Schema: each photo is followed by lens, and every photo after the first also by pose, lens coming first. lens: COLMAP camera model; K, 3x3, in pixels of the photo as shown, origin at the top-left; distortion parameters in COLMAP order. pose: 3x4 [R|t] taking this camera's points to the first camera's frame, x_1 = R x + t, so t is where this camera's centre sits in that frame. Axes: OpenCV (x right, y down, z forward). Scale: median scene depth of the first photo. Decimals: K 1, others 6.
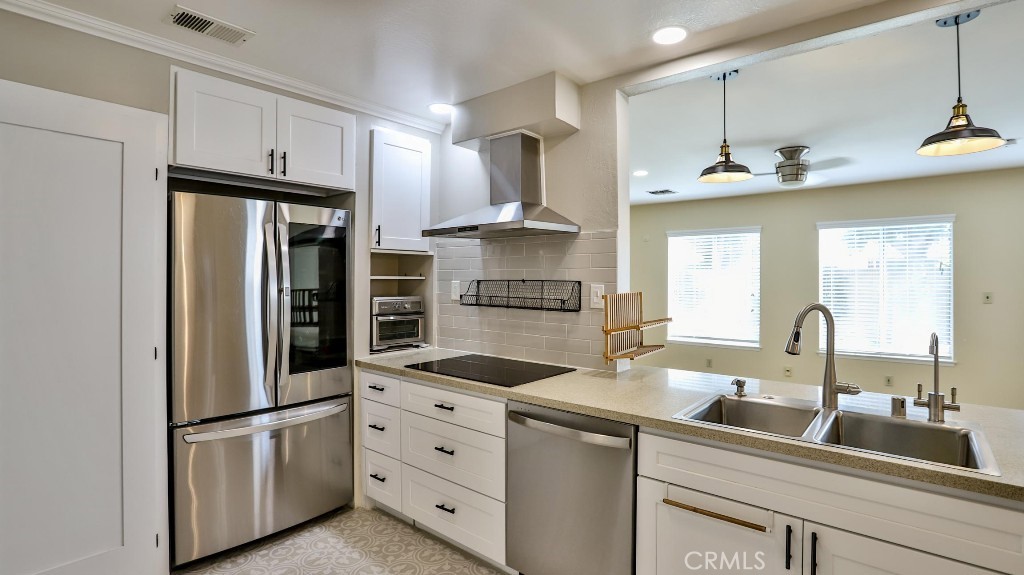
lens RADIAL K [[501.6, 0, 508.3], [0, 501.6, 278.5], [0, 0, 1]] dist [-0.064008, 0.033532]
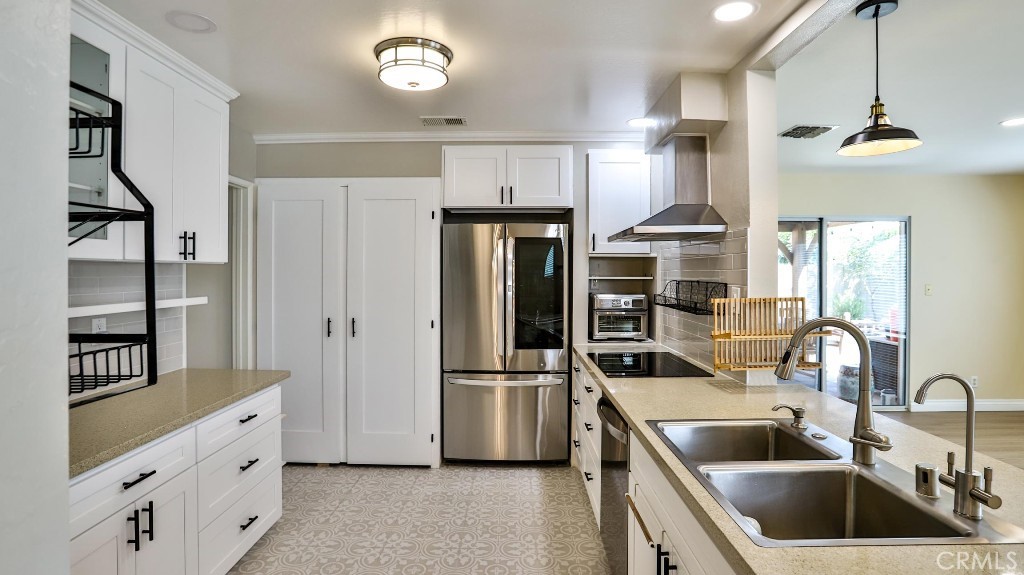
lens RADIAL K [[515.8, 0, 507.2], [0, 515.8, 277.9], [0, 0, 1]] dist [-0.065836, 0.038563]
pose [[0.633003, 0.004364, -0.774137, 0.626396], [0.000759, 0.999980, 0.006259, -0.011237], [0.774149, -0.004550, 0.632987, 0.081656]]
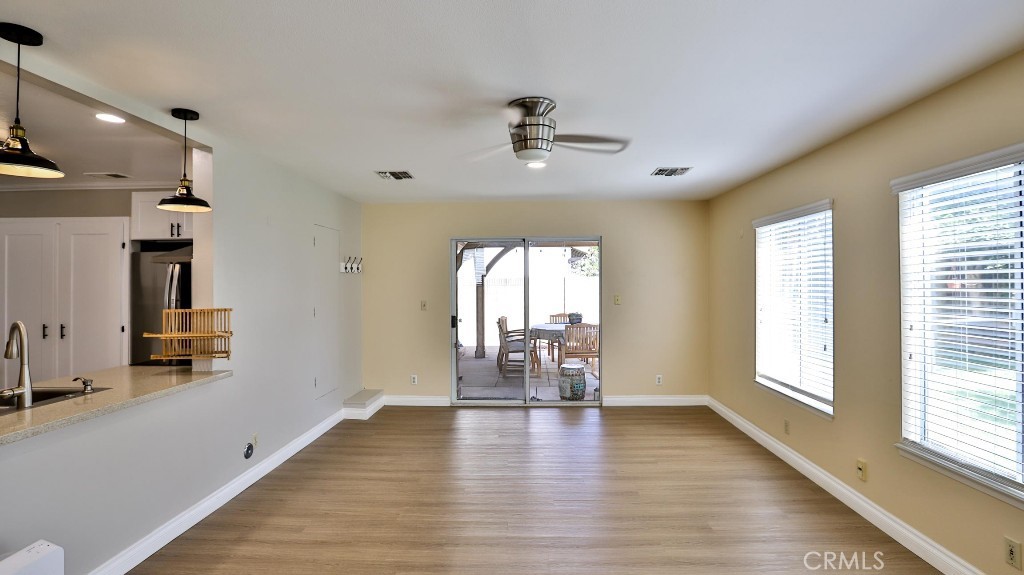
lens RADIAL K [[501.6, 0, 508.3], [0, 501.6, 278.5], [0, 0, 1]] dist [-0.064008, 0.033532]
pose [[0.617415, -0.013050, -0.786530, 1.618896], [0.005971, 0.999911, -0.011903, -0.026598], [0.786615, 0.002653, 0.617438, 0.814309]]
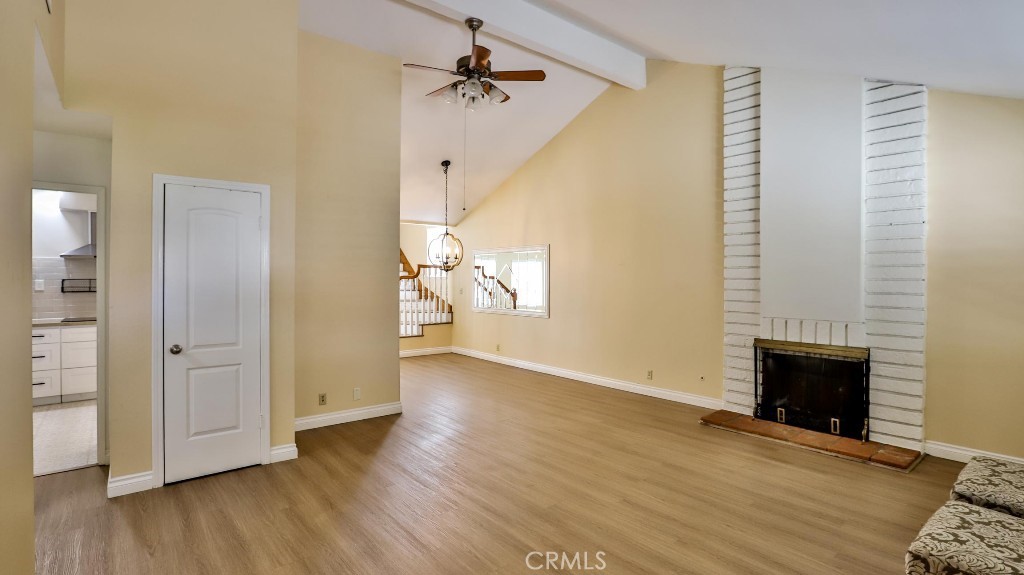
lens RADIAL K [[501.6, 0, 508.3], [0, 501.6, 278.5], [0, 0, 1]] dist [-0.064008, 0.033532]
pose [[0.190797, -0.004123, 0.981621, -1.818195], [-0.003705, 0.999981, 0.004920, -0.016919], [-0.981623, -0.004575, 0.190778, -1.173061]]
